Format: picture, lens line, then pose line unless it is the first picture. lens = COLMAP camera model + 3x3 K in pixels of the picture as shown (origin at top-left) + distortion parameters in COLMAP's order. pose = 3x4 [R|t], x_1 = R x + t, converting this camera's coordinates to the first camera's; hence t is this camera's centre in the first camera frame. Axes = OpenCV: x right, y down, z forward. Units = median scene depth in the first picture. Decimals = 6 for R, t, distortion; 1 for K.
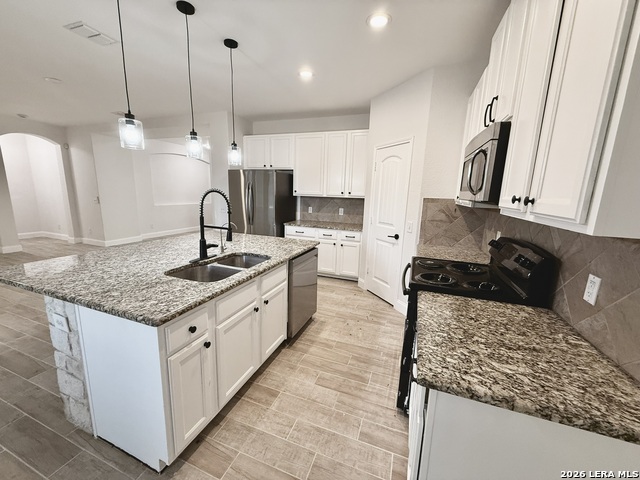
lens RADIAL K [[255.4, 0, 318.1], [0, 255.4, 239.8], [0, 0, 1]] dist [0.008182, -0.000798]
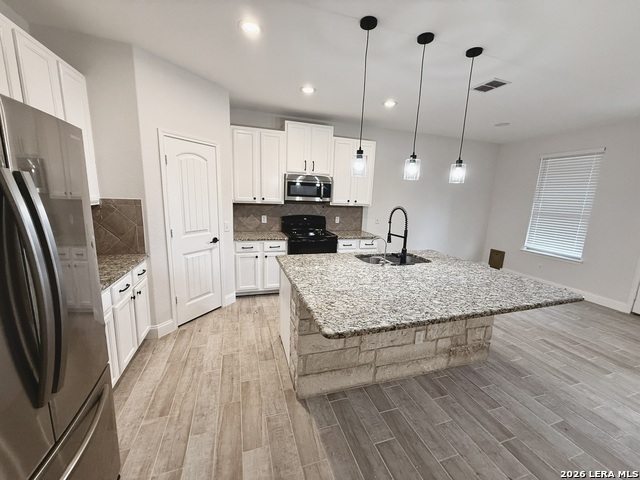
lens RADIAL K [[255.4, 0, 318.8], [0, 255.4, 241.2], [0, 0, 1]] dist [0.008182, -0.000798]
pose [[-0.620541, -0.192046, 0.760294, -0.777418], [0.087304, 0.946601, 0.310362, -0.313869], [-0.779299, 0.258969, -0.570639, 1.395472]]
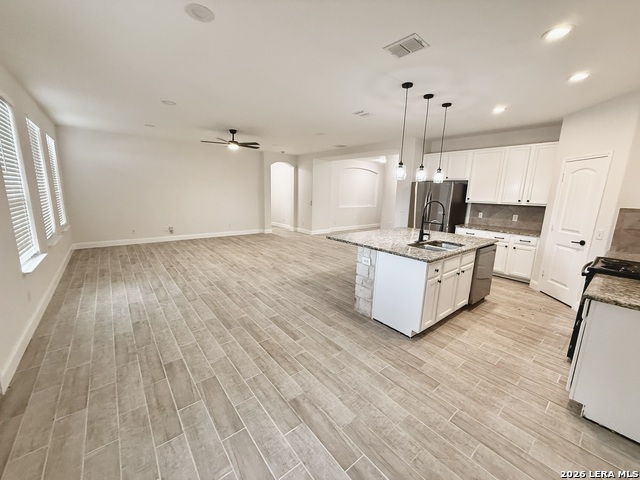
lens RADIAL K [[255.4, 0, 321.9], [0, 255.4, 239.9], [0, 0, 1]] dist [0.008182, -0.000798]
pose [[0.870828, 0.088298, -0.483592, -0.141082], [-0.094745, 0.995439, 0.011144, 0.075080], [0.482370, 0.036113, 0.875223, -0.538610]]
